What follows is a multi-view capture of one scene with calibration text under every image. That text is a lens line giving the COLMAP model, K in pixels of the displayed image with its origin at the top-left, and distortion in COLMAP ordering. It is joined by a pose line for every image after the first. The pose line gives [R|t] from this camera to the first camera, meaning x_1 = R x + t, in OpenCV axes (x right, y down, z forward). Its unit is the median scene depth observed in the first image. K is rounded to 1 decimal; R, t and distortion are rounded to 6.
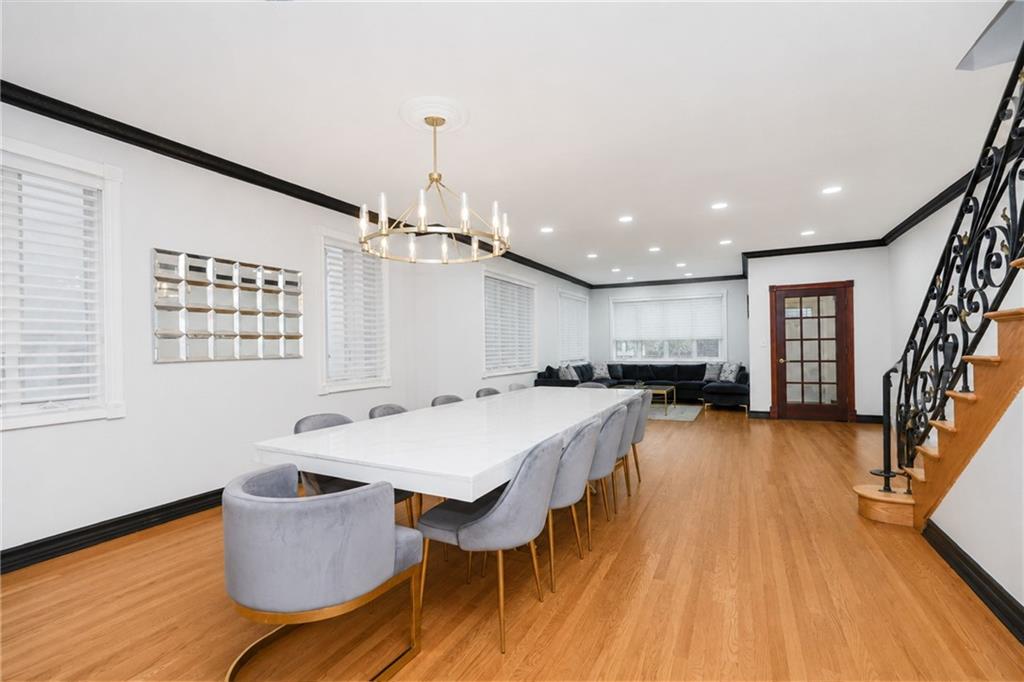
lens RADIAL K [[449.4, 0, 512.0], [0, 449.4, 341.0], [0, 0, 1]] dist [-0.010902, 0.000261]
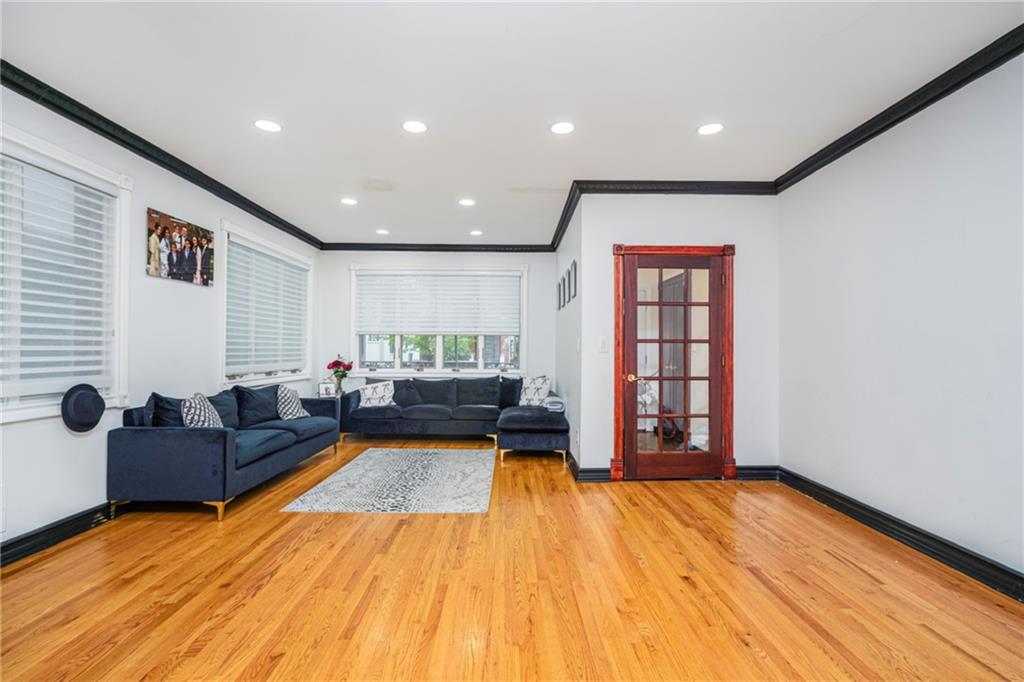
lens RADIAL K [[449.4, 0, 512.0], [0, 449.4, 341.0], [0, 0, 1]] dist [-0.010902, 0.000261]
pose [[0.888352, 0.022714, 0.458601, 0.207099], [-0.021201, 0.999740, -0.008449, 0.006056], [-0.458673, -0.002218, 0.888602, 0.564772]]
